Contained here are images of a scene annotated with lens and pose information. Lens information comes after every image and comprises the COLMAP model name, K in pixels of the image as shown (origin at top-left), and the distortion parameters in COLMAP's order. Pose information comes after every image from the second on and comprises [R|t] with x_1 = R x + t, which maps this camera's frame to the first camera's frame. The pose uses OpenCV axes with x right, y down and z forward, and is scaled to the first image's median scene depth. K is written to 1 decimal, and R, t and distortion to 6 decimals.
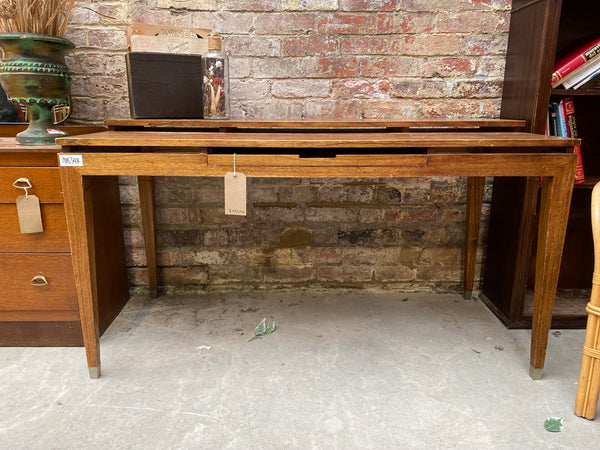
lens RADIAL K [[457.6, 0, 297.9], [0, 457.6, 220.0], [0, 0, 1]] dist [0.044377, -0.043818]
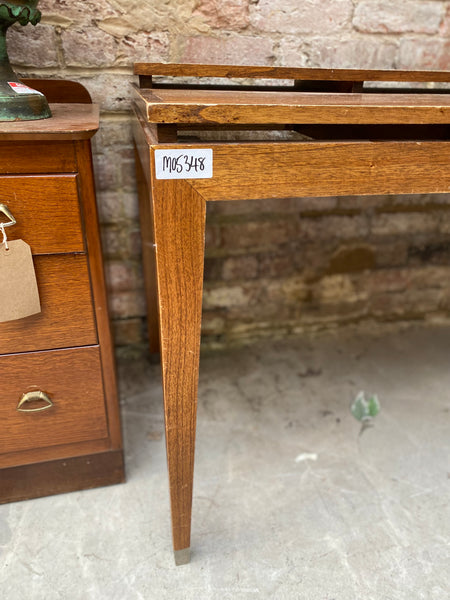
lens RADIAL K [[458.0, 0, 226.8], [0, 458.0, 297.3], [0, 0, 1]] dist [0.045339, -0.047642]
pose [[0.975181, -0.081544, 0.205848, -0.363702], [0.035486, 0.975254, 0.218221, -0.068877], [-0.218549, -0.205500, 0.953942, 0.397841]]
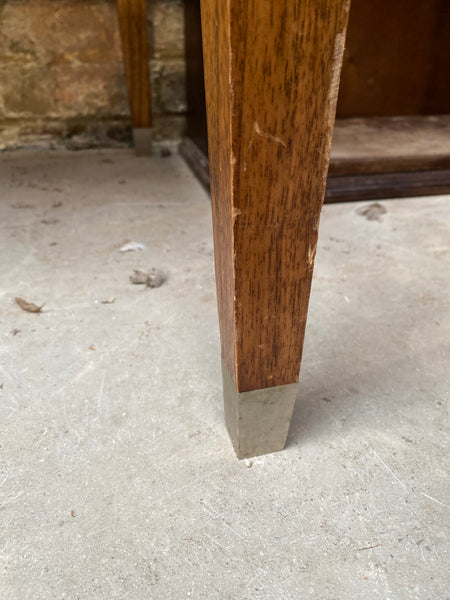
lens RADIAL K [[478.0, 0, 235.2], [0, 478.0, 298.8], [0, 0, 1]] dist [0.002412, -0.051931]
pose [[0.965300, -0.109392, 0.237127, 0.359918], [0.041292, 0.960549, 0.275028, 0.191607], [-0.257858, -0.255693, 0.931735, 0.656625]]
